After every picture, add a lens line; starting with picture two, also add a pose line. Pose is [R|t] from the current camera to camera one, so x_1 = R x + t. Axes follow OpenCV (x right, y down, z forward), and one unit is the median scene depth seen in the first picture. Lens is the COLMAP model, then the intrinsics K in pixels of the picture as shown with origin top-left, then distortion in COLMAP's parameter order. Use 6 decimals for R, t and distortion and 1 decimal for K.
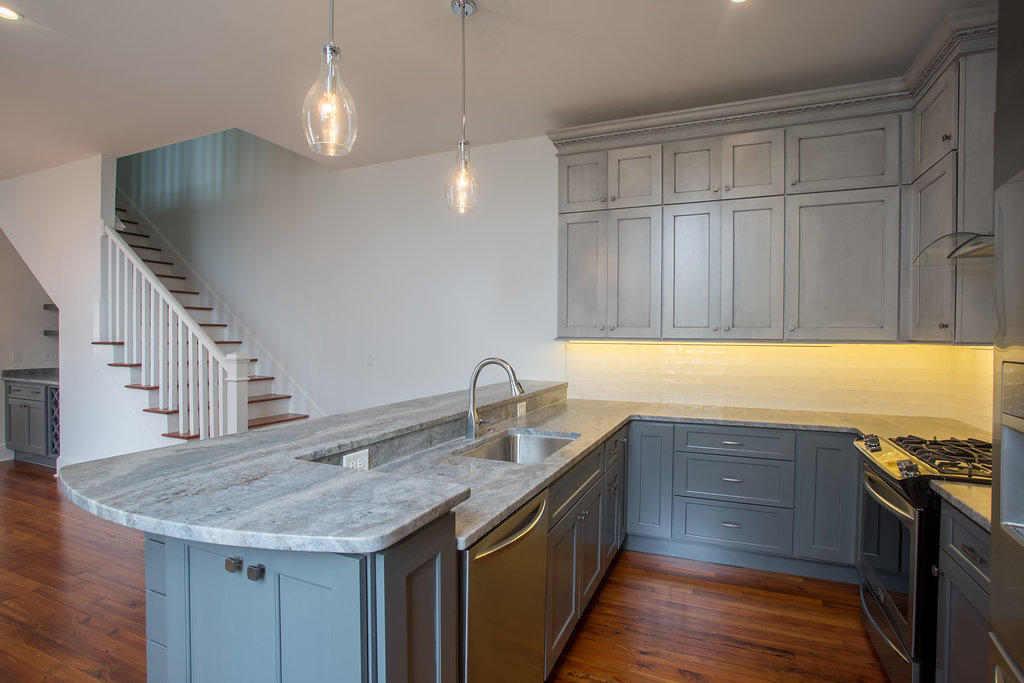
lens RADIAL K [[512.1, 0, 509.1], [0, 512.1, 344.6], [0, 0, 1]] dist [-0.036209, 0.004771]
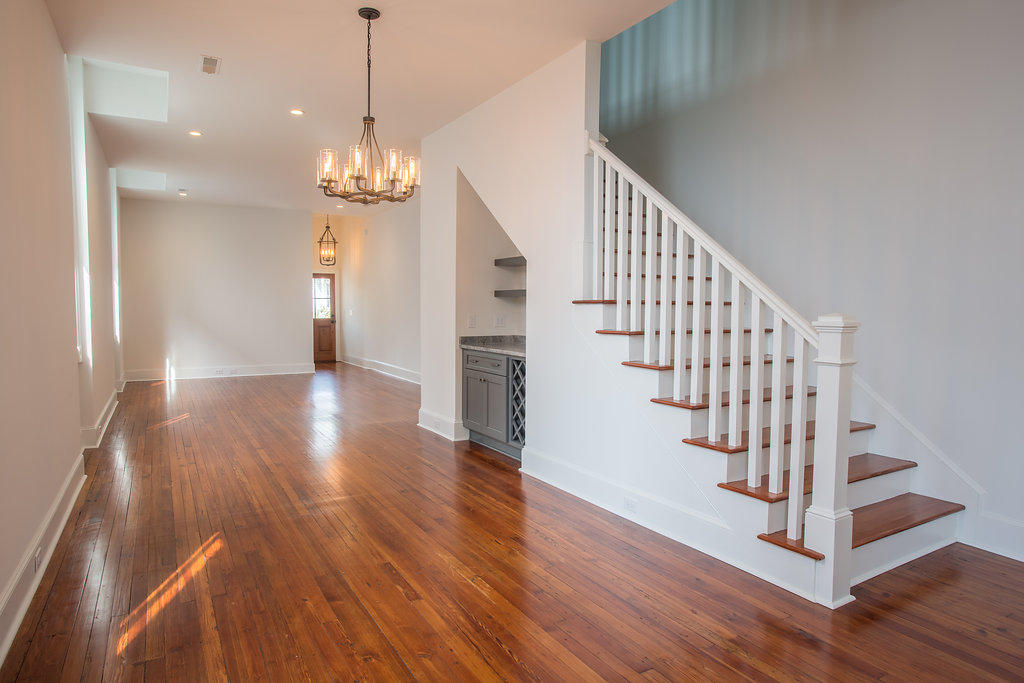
lens RADIAL K [[620.7, 0, 513.9], [0, 620.7, 341.3], [0, 0, 1]] dist [-0.043509, 0.000012]
pose [[0.815043, 0.027309, -0.578757, -0.341221], [-0.003650, 0.999111, 0.042003, 0.014899], [0.579389, -0.032122, 0.814418, 0.184970]]
